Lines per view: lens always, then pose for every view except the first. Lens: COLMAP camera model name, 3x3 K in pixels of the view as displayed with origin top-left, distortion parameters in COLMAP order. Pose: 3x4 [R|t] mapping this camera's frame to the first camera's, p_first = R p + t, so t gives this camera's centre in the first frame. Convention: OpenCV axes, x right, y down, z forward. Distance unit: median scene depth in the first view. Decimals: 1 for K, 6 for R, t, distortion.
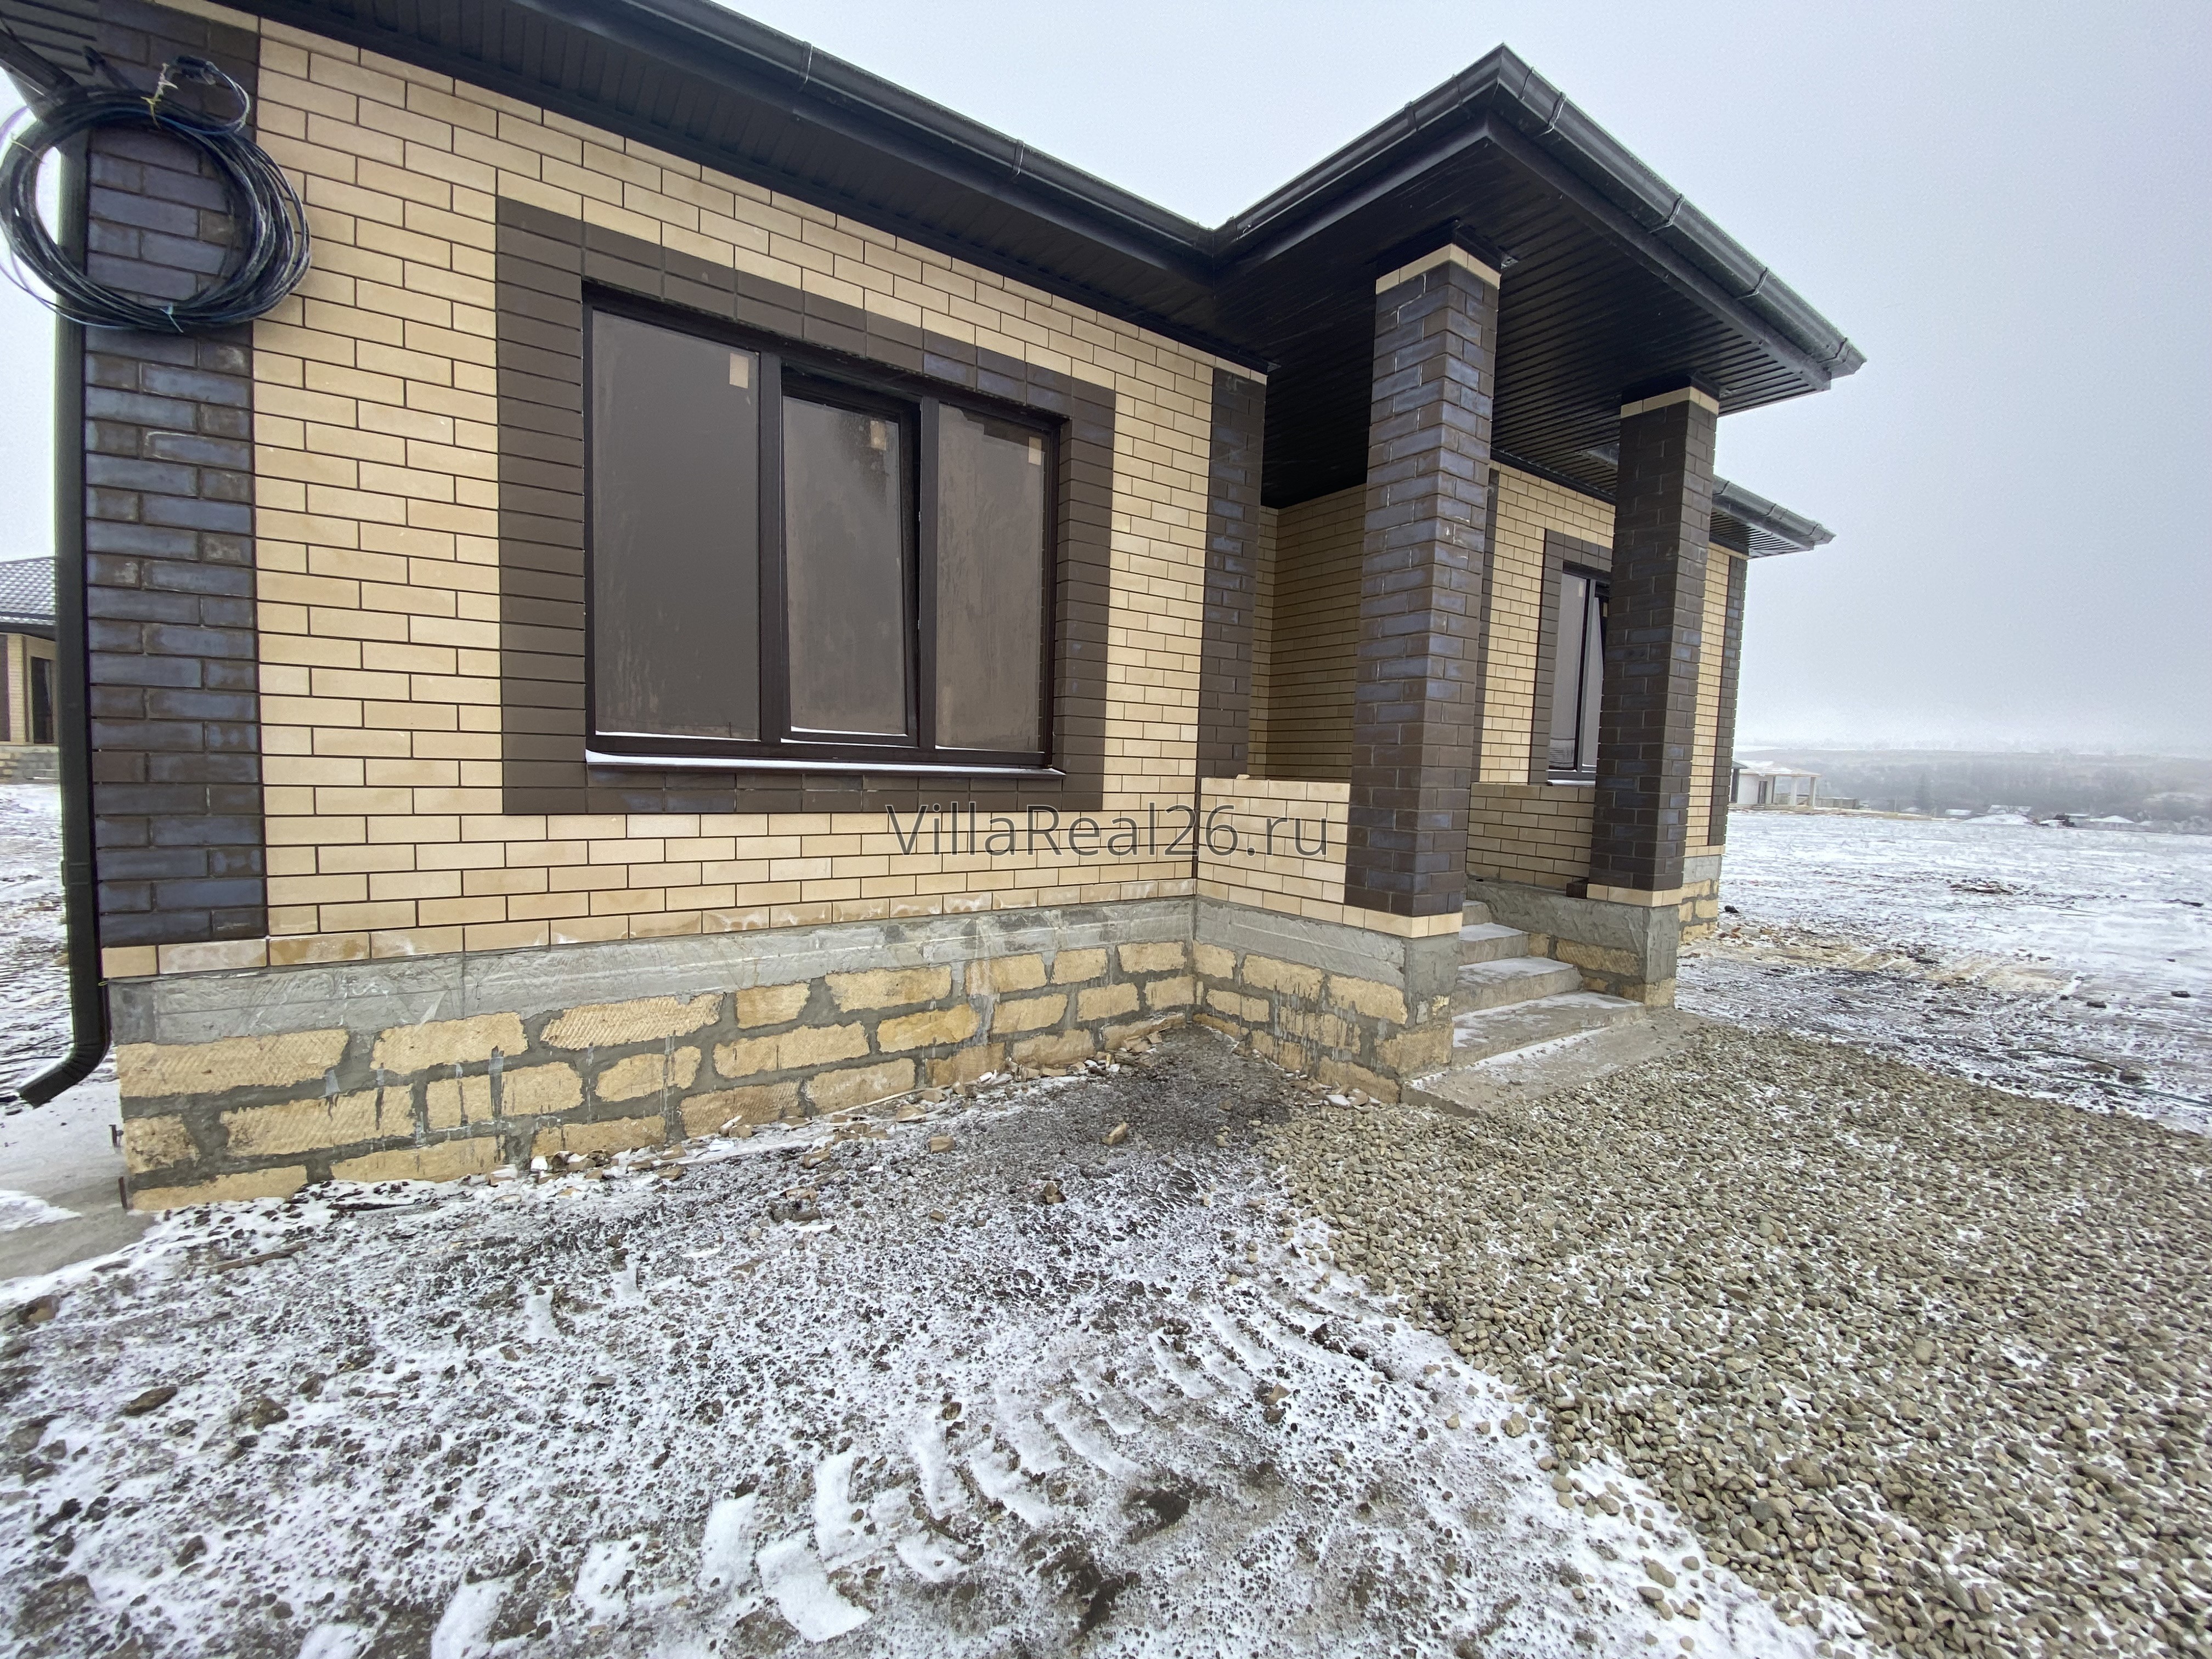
lens RADIAL K [[904.8, 0, 1113.6], [0, 904.8, 836.2], [0, 0, 1]] dist [0.008037, -0.015259]
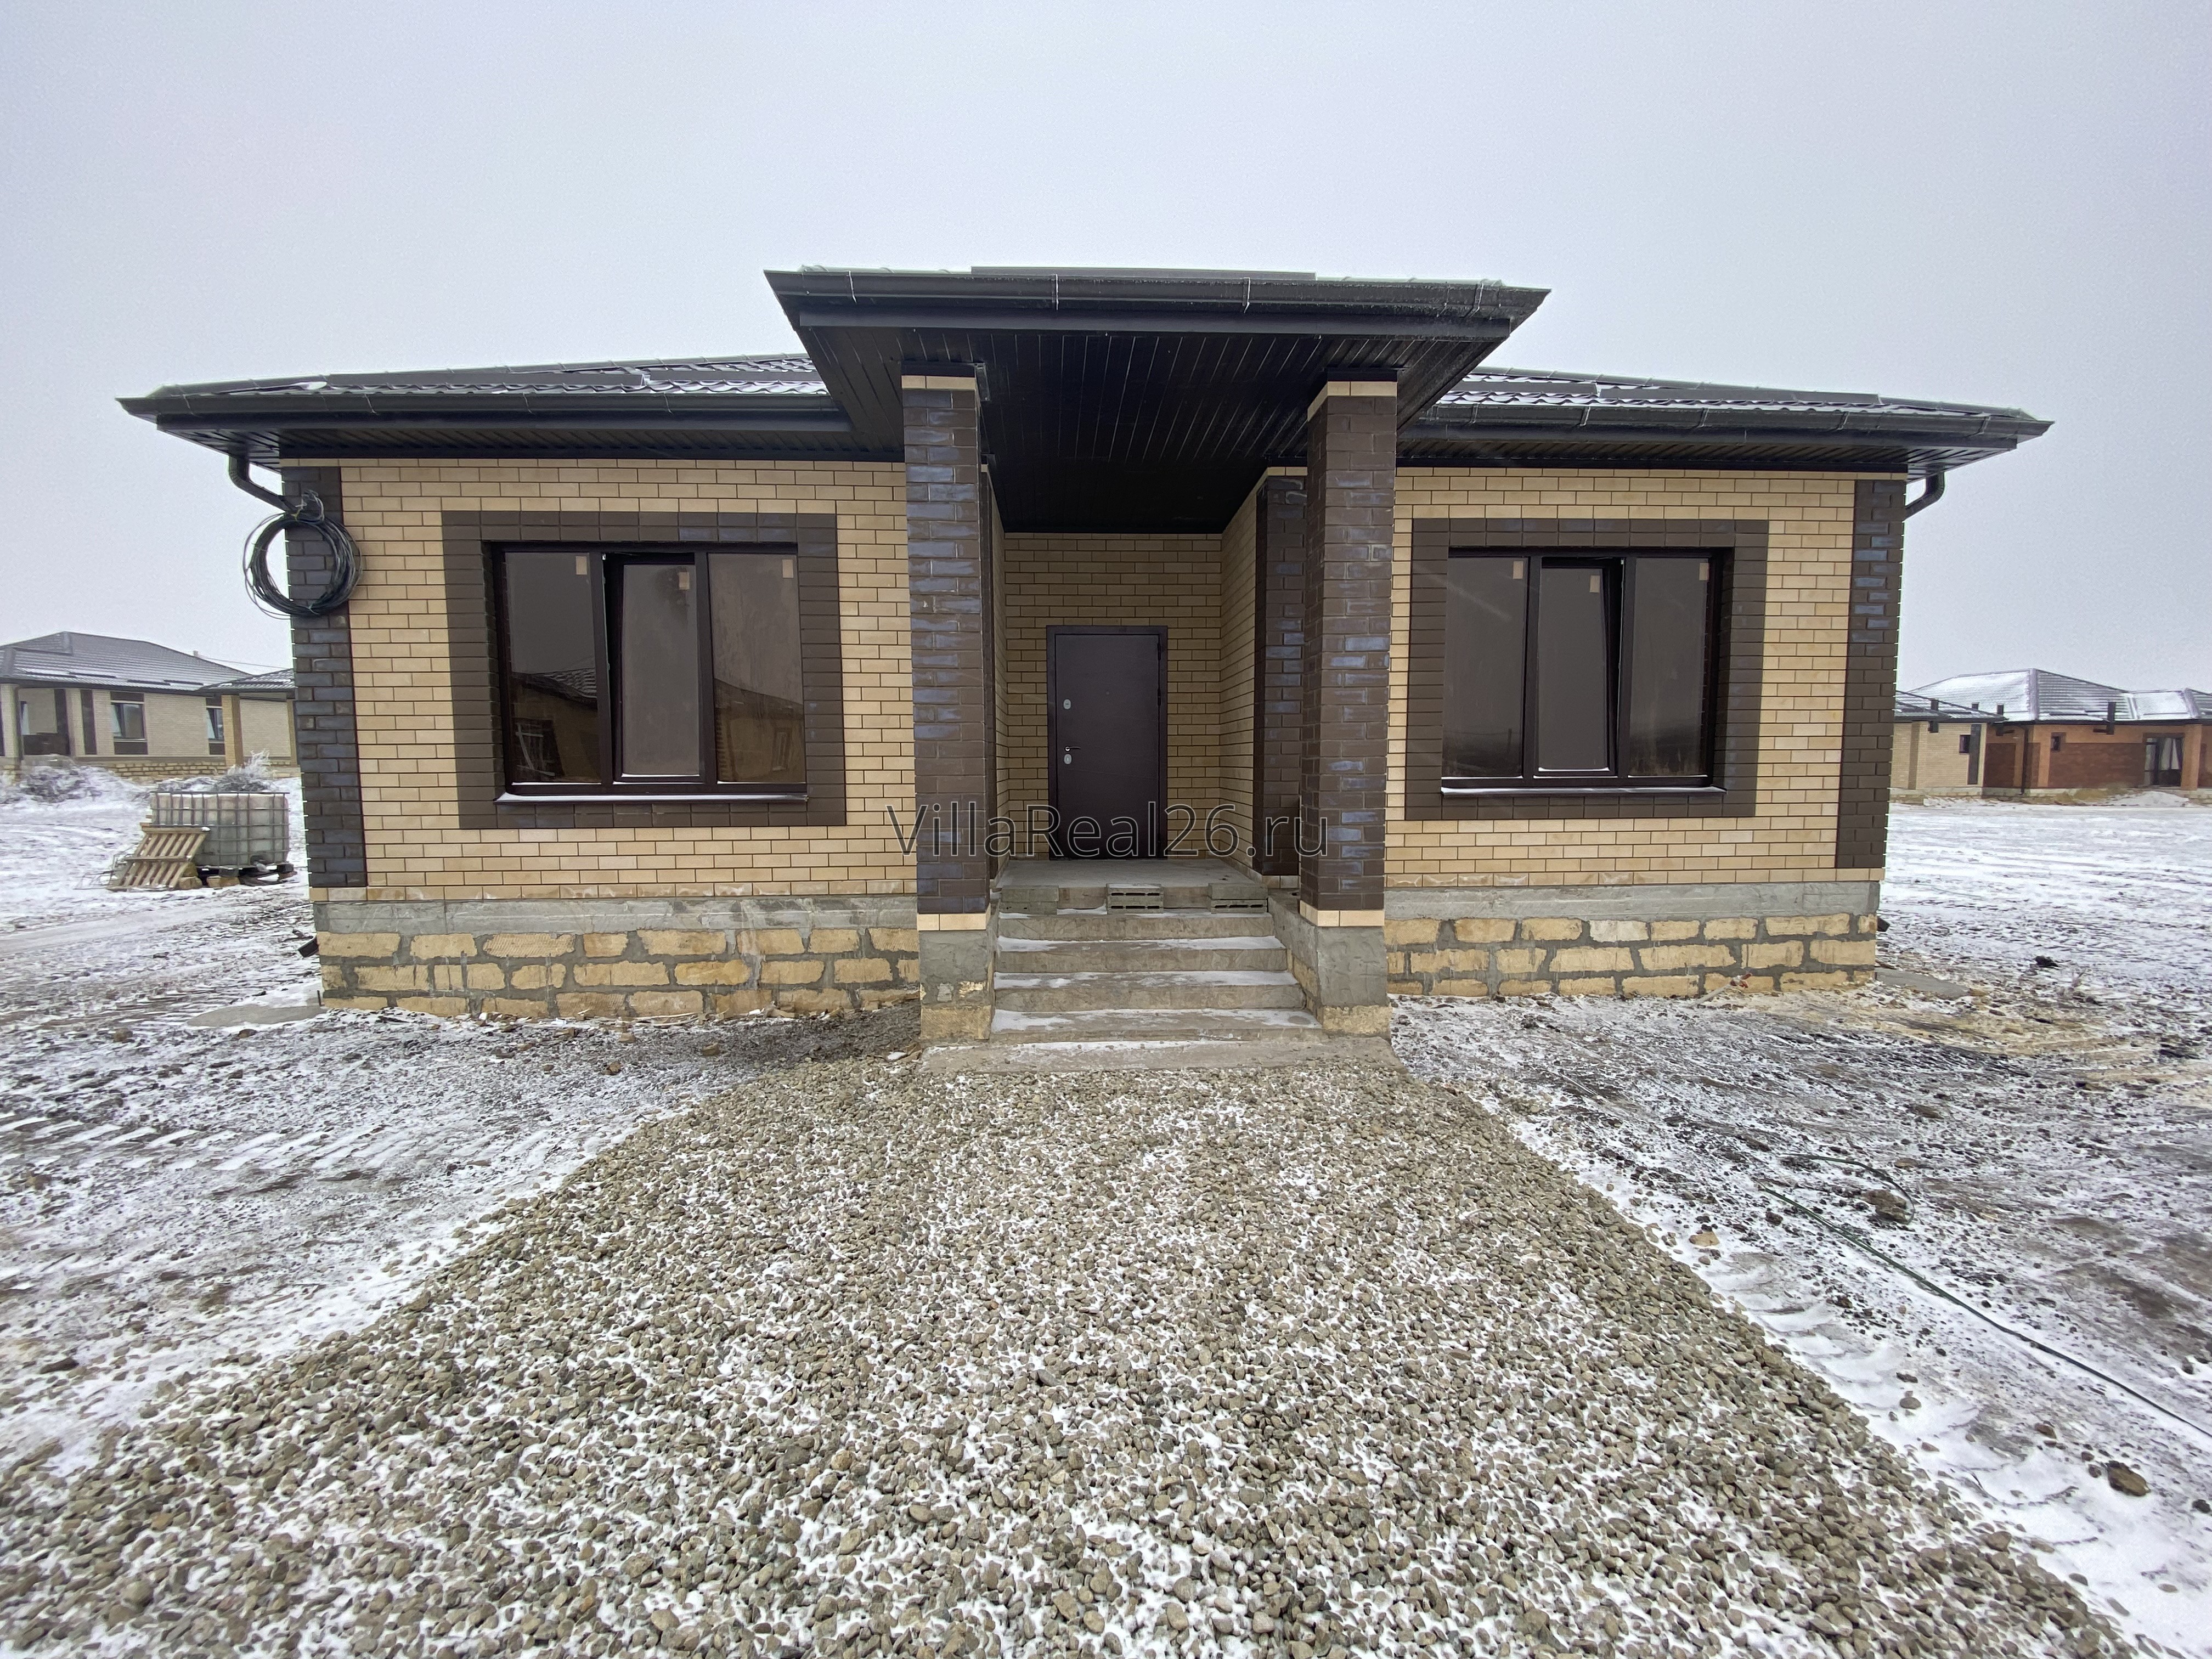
lens RADIAL K [[904.8, 0, 1093.1], [0, 904.8, 836.7], [0, 0, 1]] dist [0.008037, -0.015259]
pose [[0.842384, 0.008798, -0.538805, 1.361594], [-0.011756, 0.999929, -0.002053, -0.018110], [0.538749, 0.008064, 0.842428, 0.101742]]
